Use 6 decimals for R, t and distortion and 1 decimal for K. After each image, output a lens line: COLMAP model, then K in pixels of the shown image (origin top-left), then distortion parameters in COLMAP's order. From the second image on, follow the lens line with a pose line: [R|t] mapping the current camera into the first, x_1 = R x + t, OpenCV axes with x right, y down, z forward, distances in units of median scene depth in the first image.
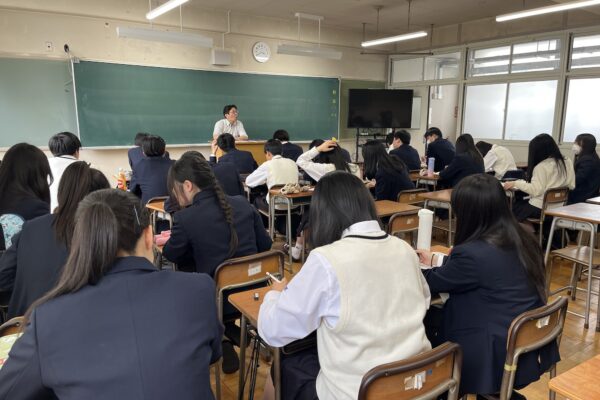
lens RADIAL K [[465.7, 0, 300.0], [0, 465.7, 200.0], [0, 0, 1]] dist [0.009993, 0.001169]
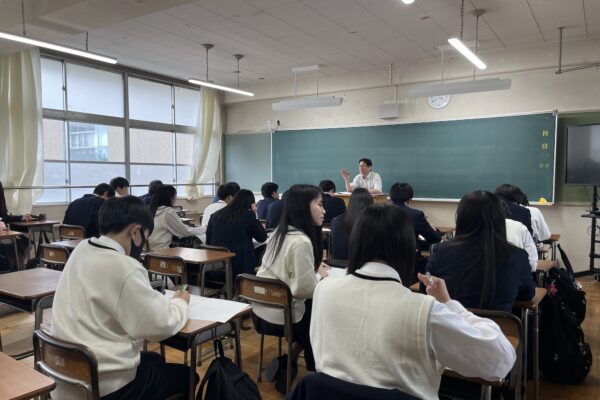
lens RADIAL K [[465.7, 0, 300.0], [0, 465.7, 200.0], [0, 0, 1]] dist [0.009993, 0.001169]
pose [[0.378655, 0.038829, -0.924723, 0.651157], [-0.163006, 0.986300, -0.025333, -0.063329], [0.911070, 0.160328, 0.379797, 0.470915]]
